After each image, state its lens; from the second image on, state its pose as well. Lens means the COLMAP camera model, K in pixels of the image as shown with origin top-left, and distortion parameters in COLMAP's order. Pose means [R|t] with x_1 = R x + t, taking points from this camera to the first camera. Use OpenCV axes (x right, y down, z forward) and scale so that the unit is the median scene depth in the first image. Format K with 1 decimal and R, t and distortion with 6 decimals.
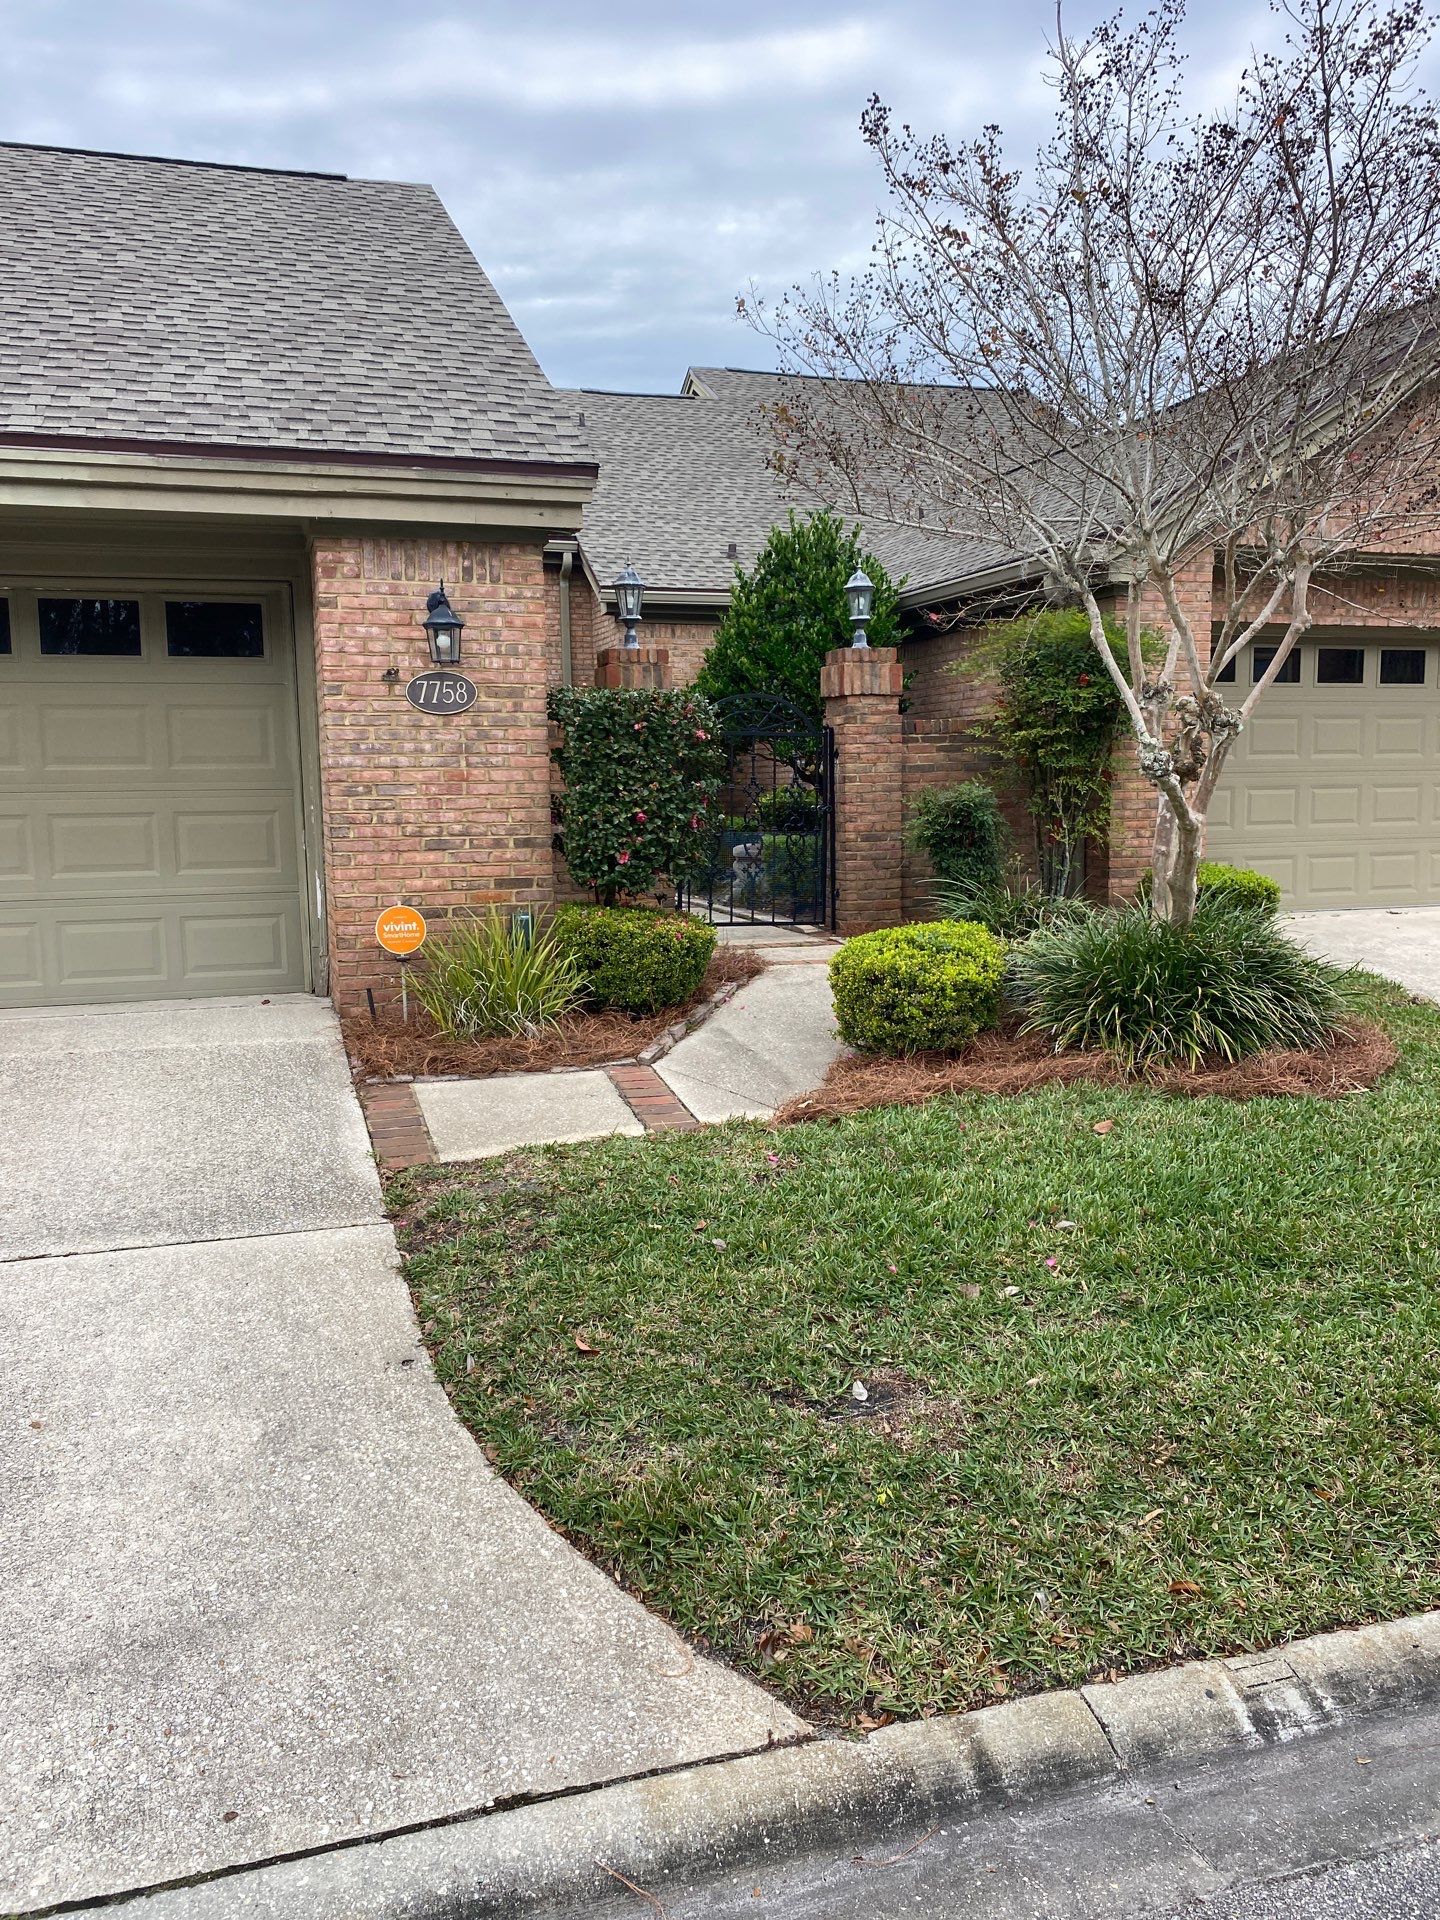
lens RADIAL K [[1446.0, 0, 738.0], [0, 1446.0, 969.0], [0, 0, 1]] dist [0.050673, -0.082420]
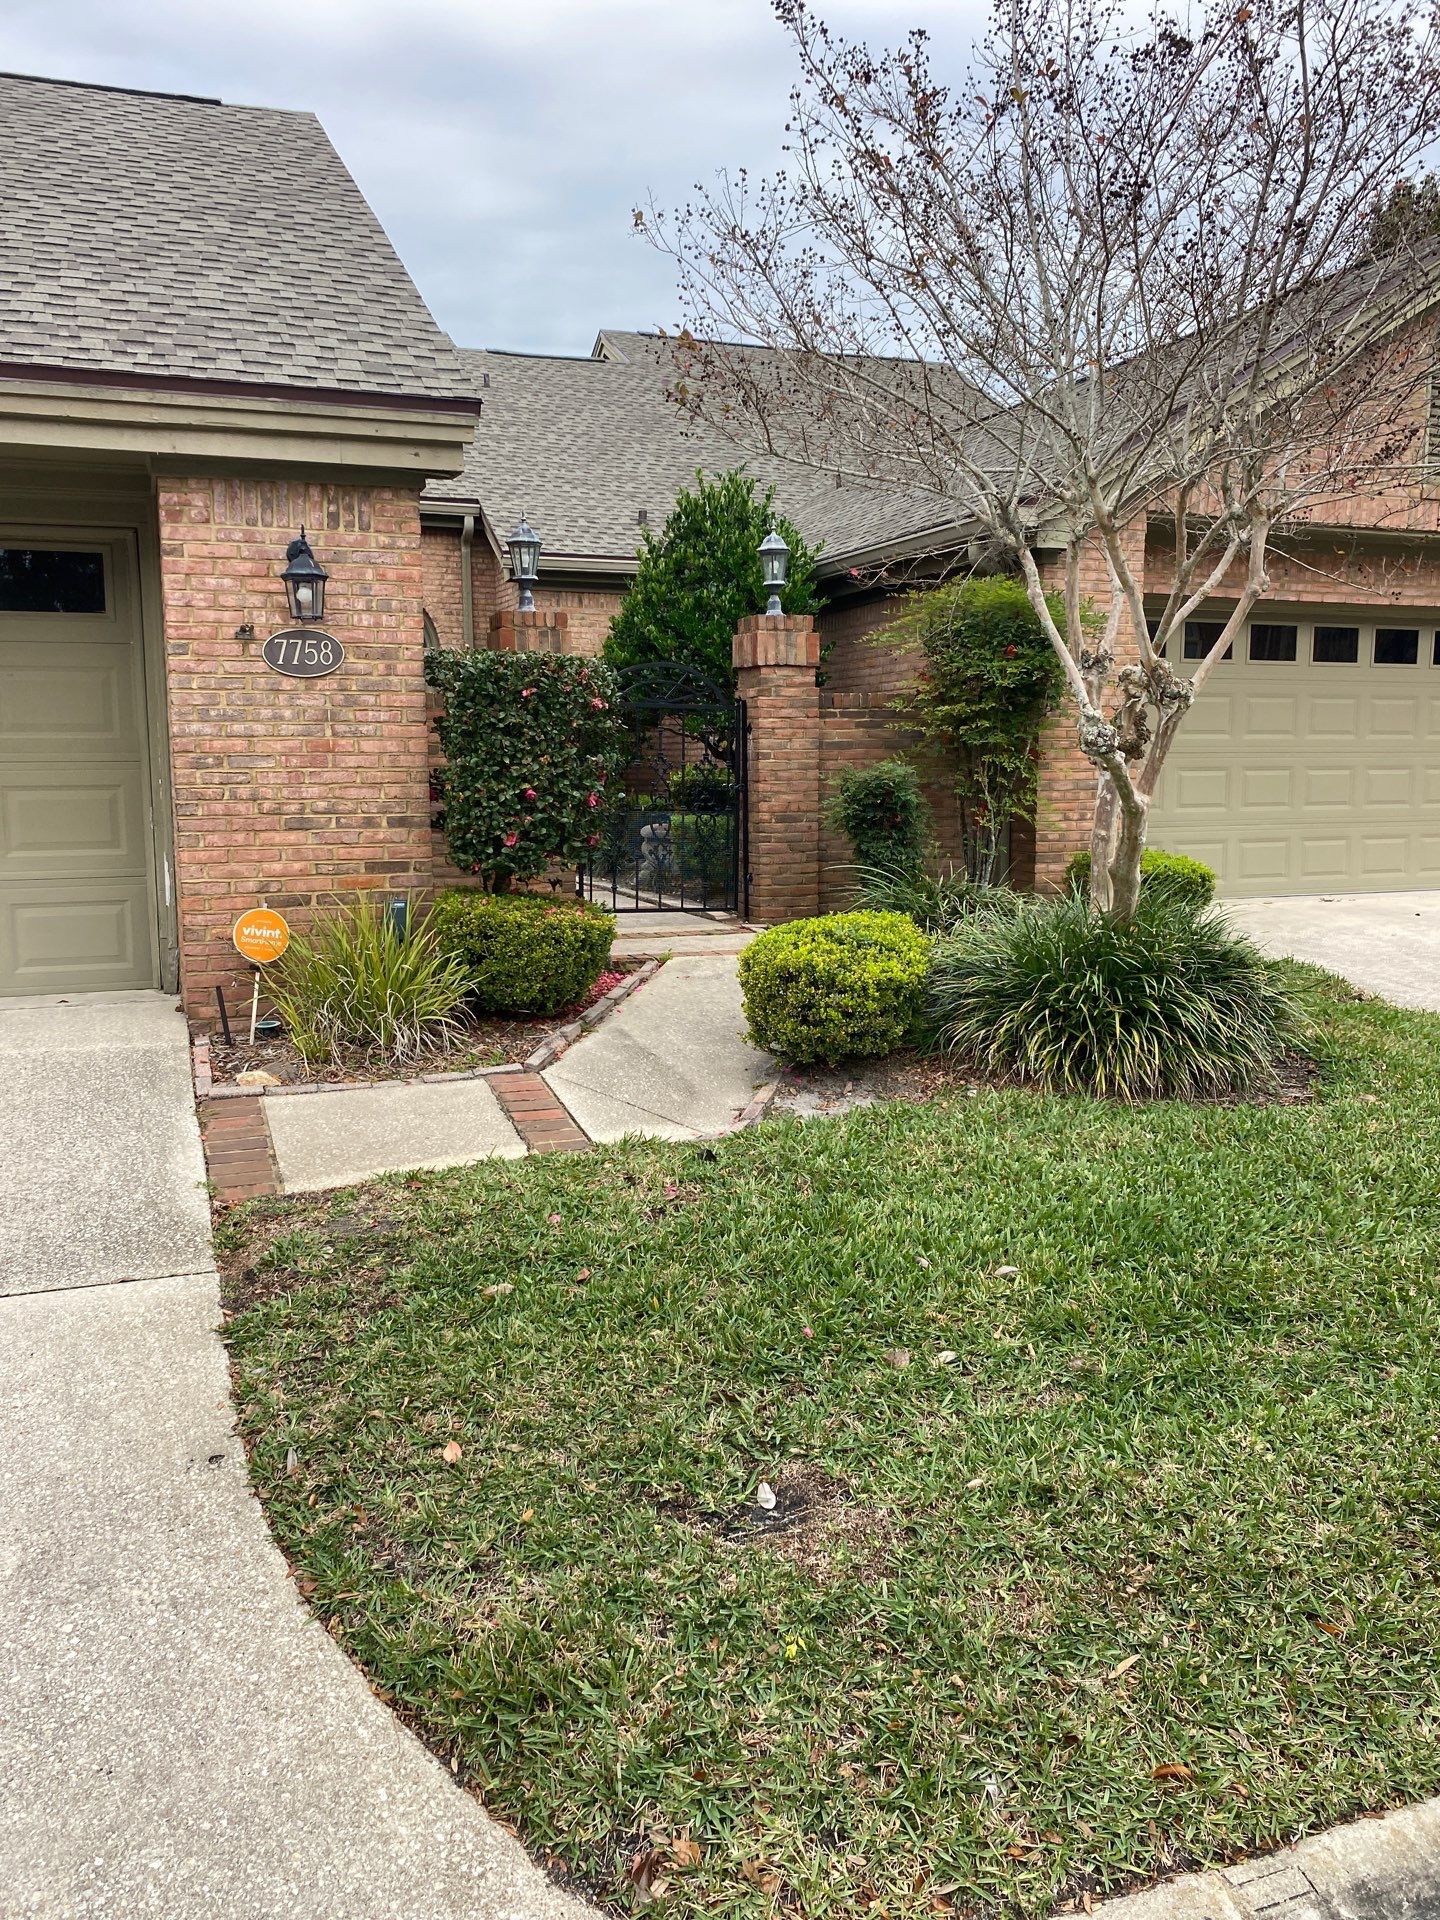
lens RADIAL K [[1446.0, 0, 733.6], [0, 1446.0, 947.5], [0, 0, 1]] dist [0.050673, -0.082420]
pose [[0.998539, 0.001079, 0.054023, 0.011063], [-0.001068, 0.999999, -0.000237, -0.010145], [-0.054023, 0.000179, 0.998540, 0.096806]]
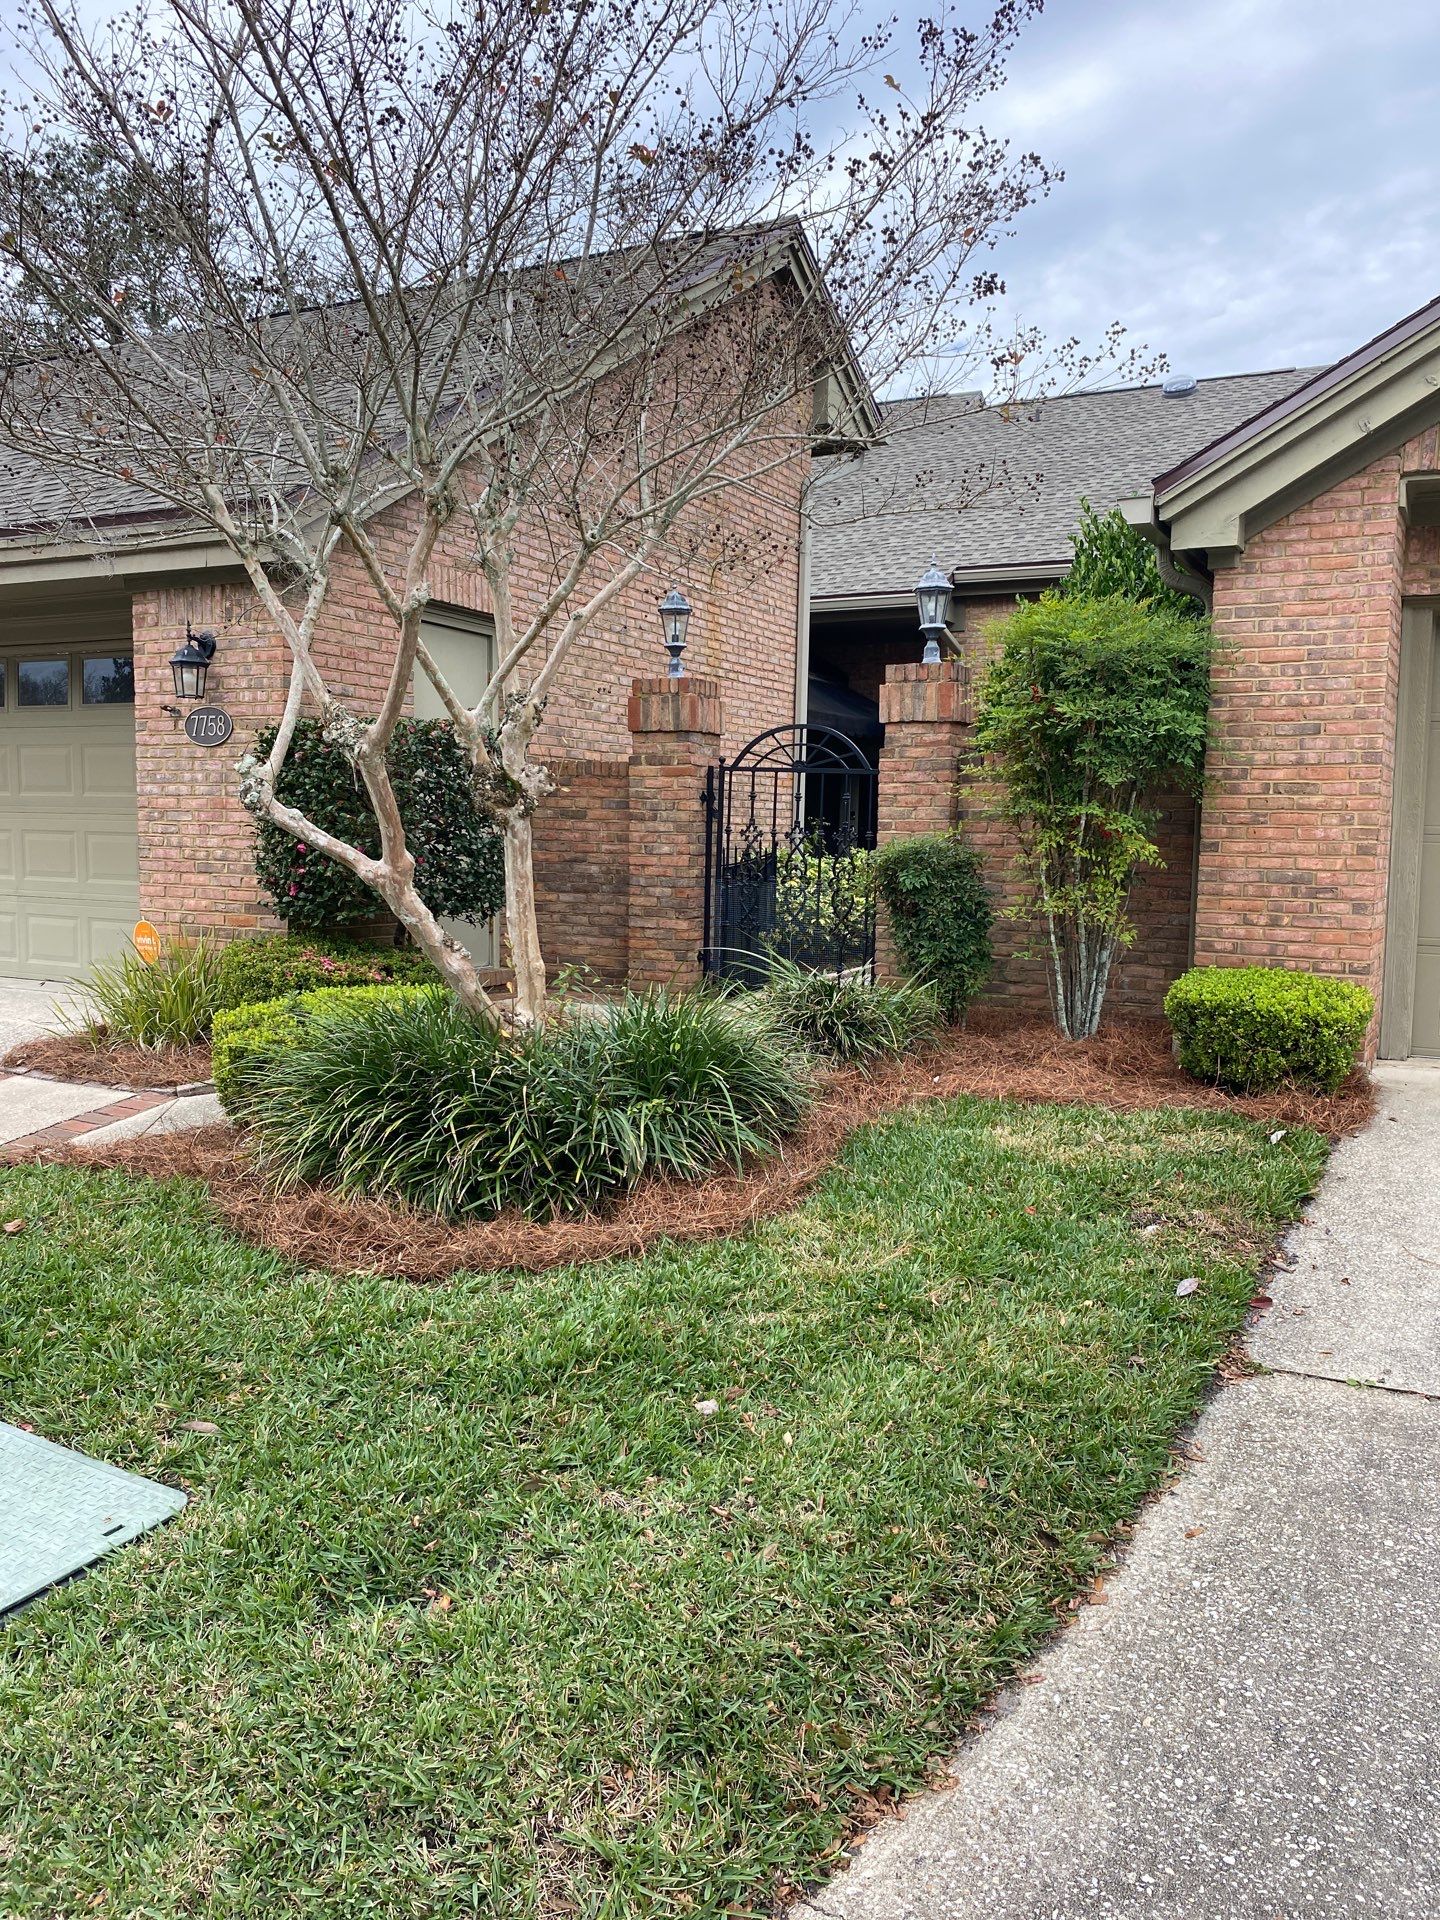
lens RADIAL K [[1446.0, 0, 718.8], [0, 1446.0, 966.9], [0, 0, 1]] dist [0.050673, -0.082420]
pose [[0.712311, 0.093098, -0.695662, 0.826125], [-0.118866, 0.992848, 0.011159, -0.071816], [0.691726, 0.074742, 0.718282, 0.507765]]
